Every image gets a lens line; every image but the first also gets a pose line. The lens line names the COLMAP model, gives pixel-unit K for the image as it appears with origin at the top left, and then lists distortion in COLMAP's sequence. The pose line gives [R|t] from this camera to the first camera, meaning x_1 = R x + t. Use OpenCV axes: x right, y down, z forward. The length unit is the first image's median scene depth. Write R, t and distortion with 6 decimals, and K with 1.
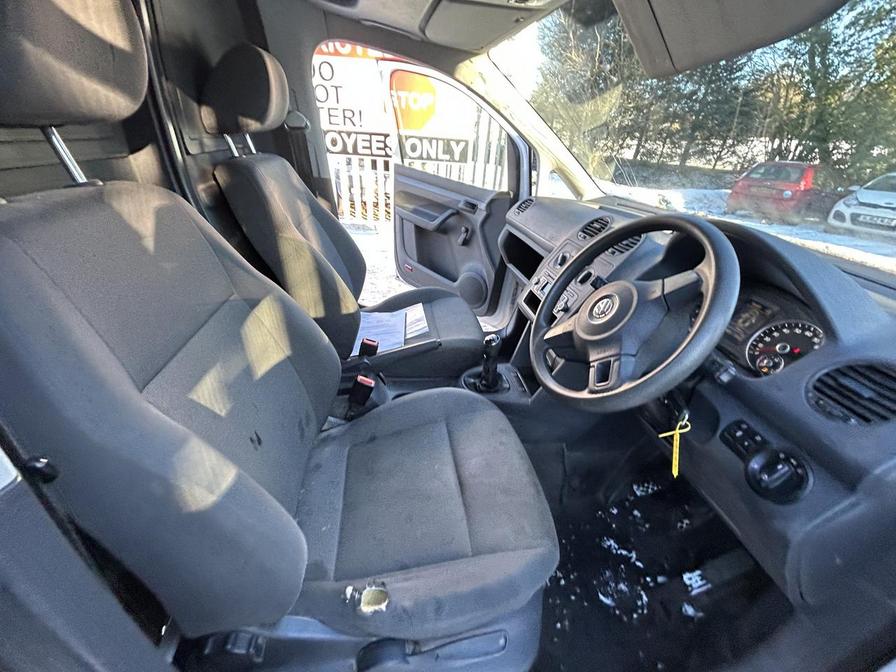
lens RADIAL K [[361.6, 0, 445.4], [0, 361.6, 341.8], [0, 0, 1]] dist [-0.001562, 0.000018]
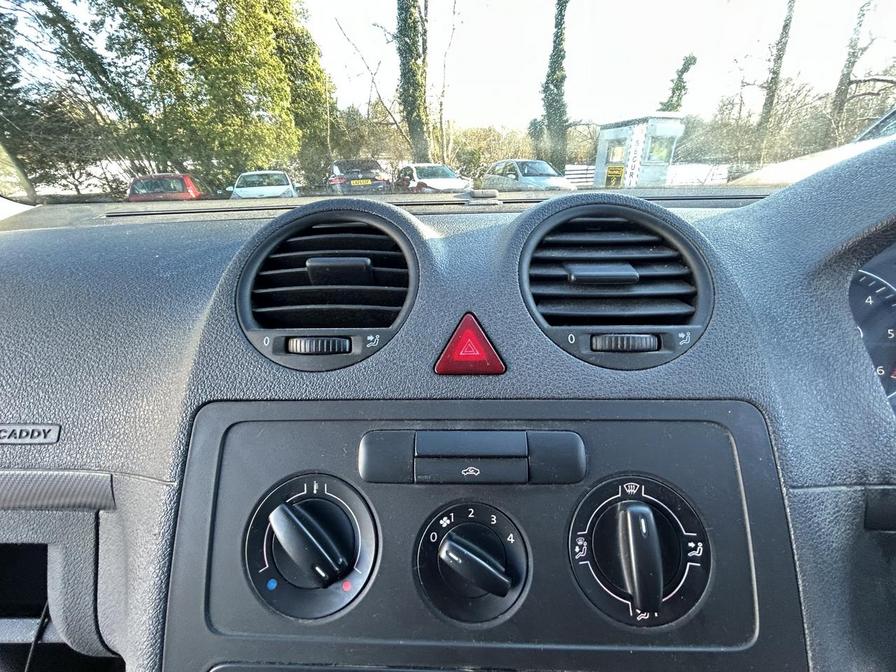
lens RADIAL K [[361.6, 0, 450.2], [0, 361.6, 335.1], [0, 0, 1]] dist [-0.001562, 0.000018]
pose [[0.197637, -0.472962, 0.858630, 0.042986], [0.526444, 0.790089, 0.314032, -0.040263], [-0.826920, 0.389956, 0.405139, 0.120786]]
